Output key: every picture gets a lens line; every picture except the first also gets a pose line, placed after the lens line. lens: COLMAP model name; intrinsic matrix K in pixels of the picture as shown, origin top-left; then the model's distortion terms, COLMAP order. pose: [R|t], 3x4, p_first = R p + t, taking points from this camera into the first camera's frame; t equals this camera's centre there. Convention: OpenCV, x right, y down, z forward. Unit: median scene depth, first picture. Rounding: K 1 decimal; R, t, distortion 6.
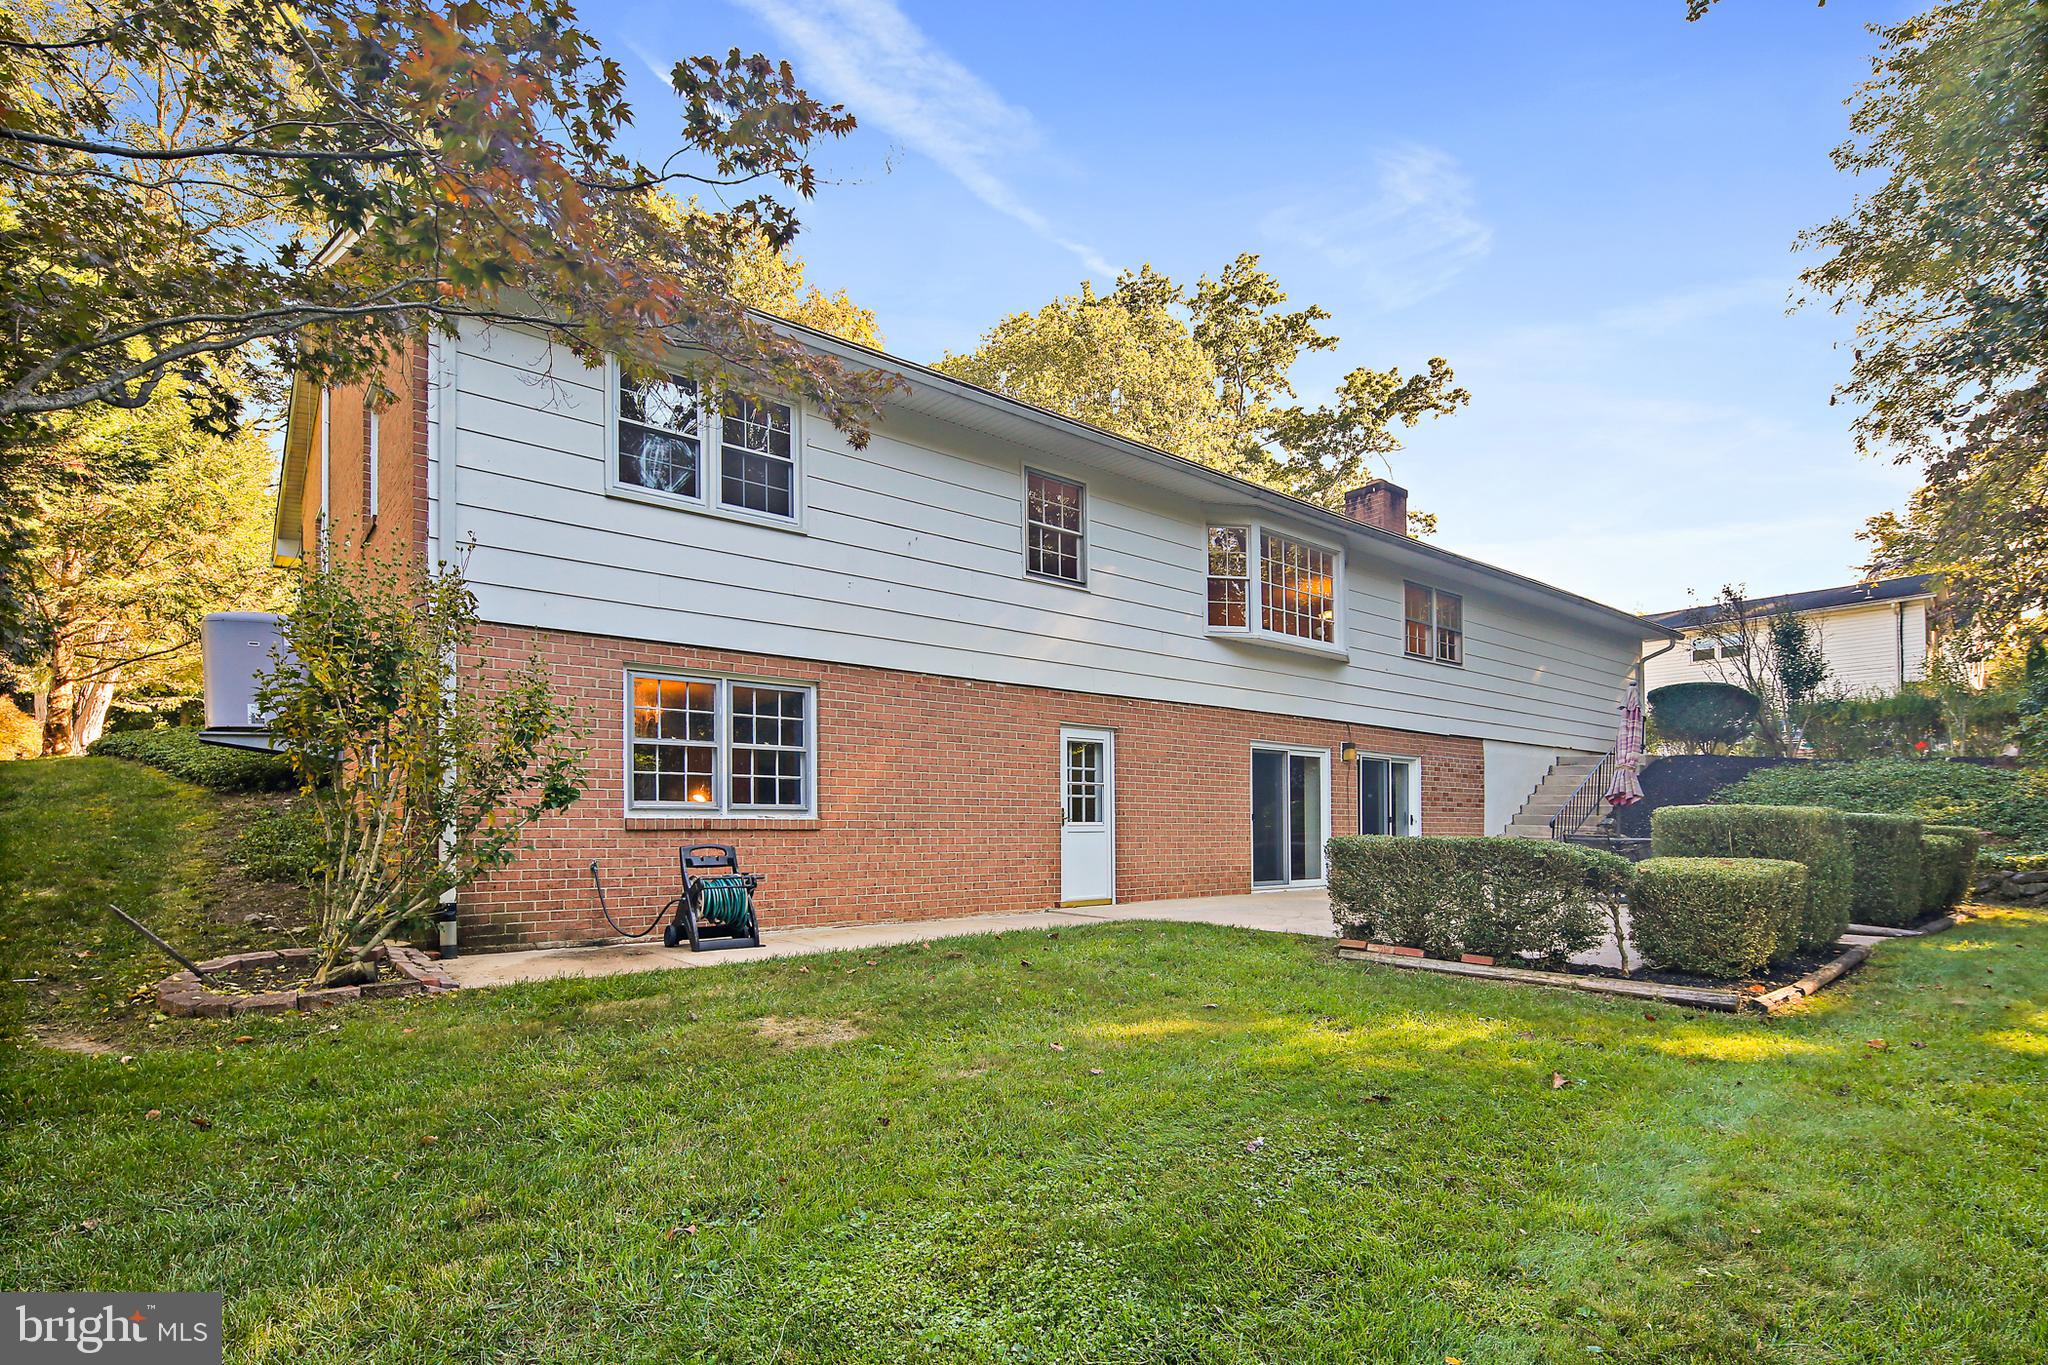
lens RADIAL K [[1011.7, 0, 1033.6], [0, 1011.7, 679.0], [0, 0, 1]] dist [-0.002650, -0.001571]
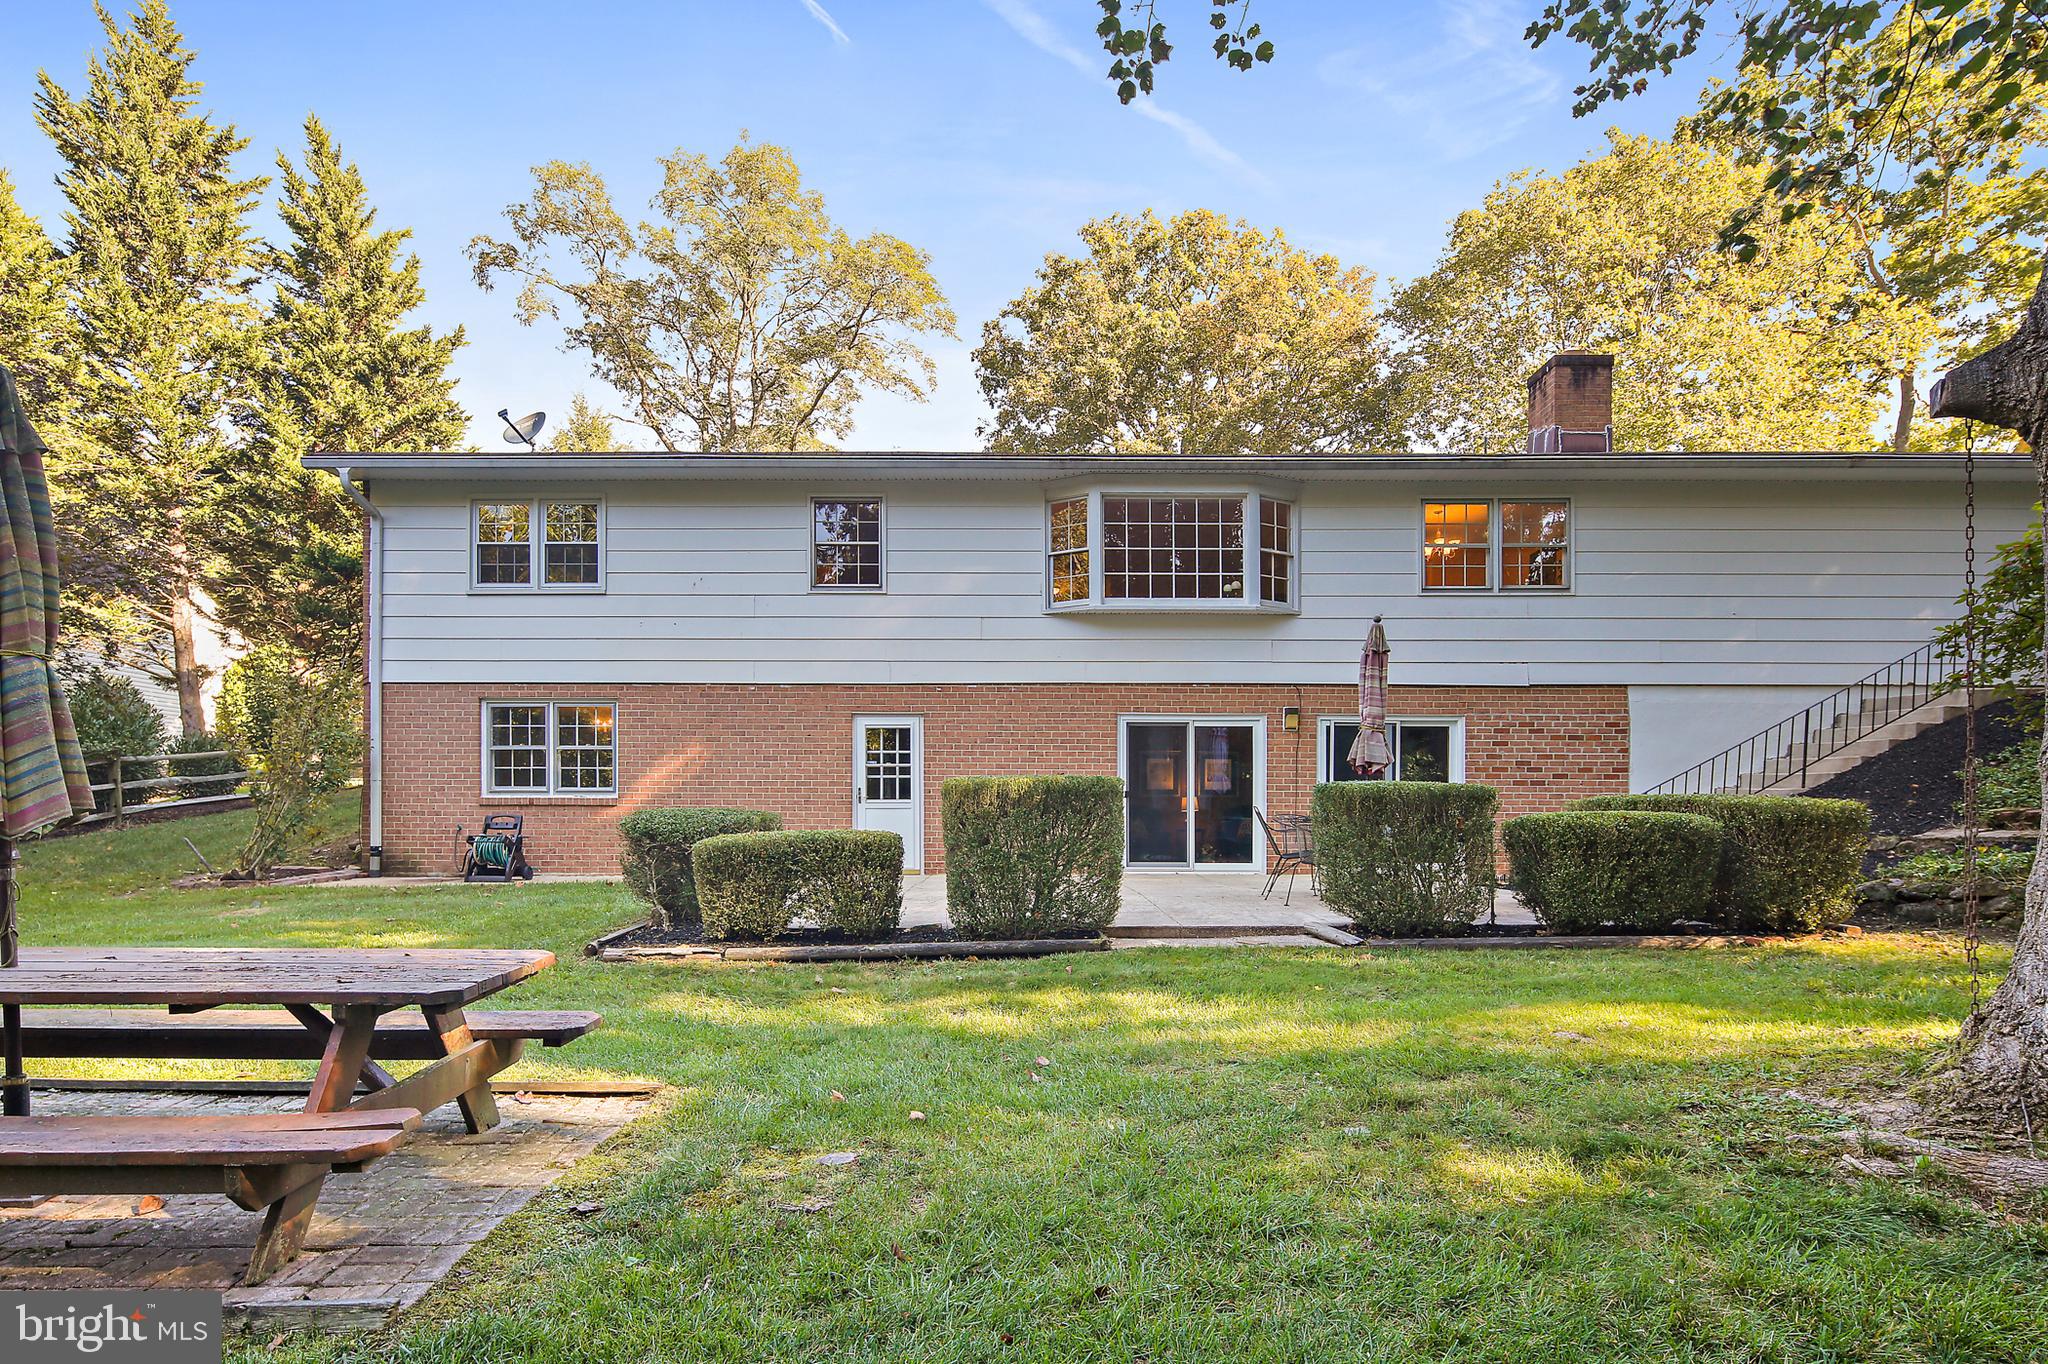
lens RADIAL K [[1011.7, 0, 1033.6], [0, 1011.7, 678.5], [0, 0, 1]] dist [-0.002650, -0.001571]
pose [[0.765207, -0.096249, -0.636549, 0.902309], [0.091664, 0.994976, -0.040254, 0.068614], [0.637226, -0.027546, 0.770185, 0.247770]]
